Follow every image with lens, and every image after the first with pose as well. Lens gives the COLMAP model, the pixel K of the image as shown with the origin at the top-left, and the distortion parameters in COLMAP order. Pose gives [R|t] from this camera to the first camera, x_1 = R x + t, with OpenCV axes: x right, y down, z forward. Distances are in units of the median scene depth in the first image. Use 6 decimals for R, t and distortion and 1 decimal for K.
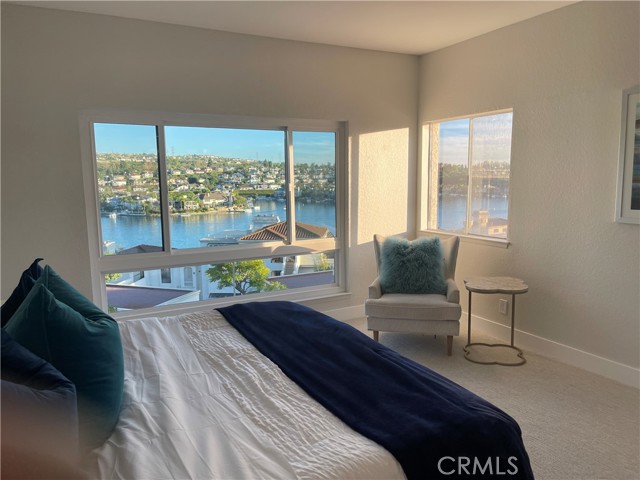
lens RADIAL K [[480.0, 0, 320.0], [0, 480.0, 240.0], [0, 0, 1]] dist [0.059691, -0.083082]
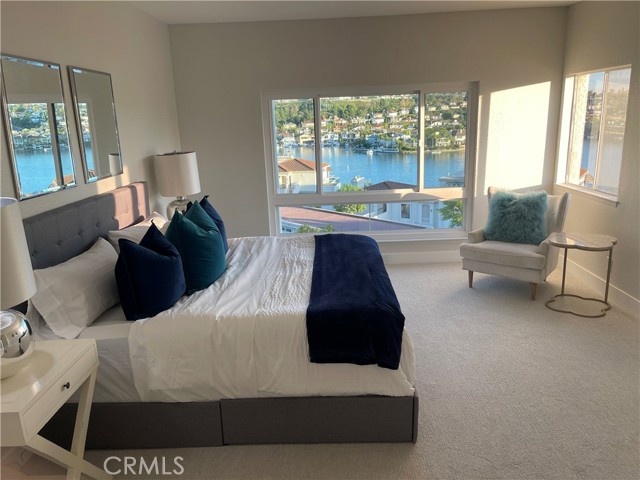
lens RADIAL K [[480.0, 0, 320.0], [0, 480.0, 240.0], [0, 0, 1]] dist [0.059691, -0.083082]
pose [[0.872507, 0.099514, -0.478361, 0.276071], [-0.037172, 0.989722, 0.138092, -0.025819], [0.487186, -0.102704, 0.867238, -0.147430]]
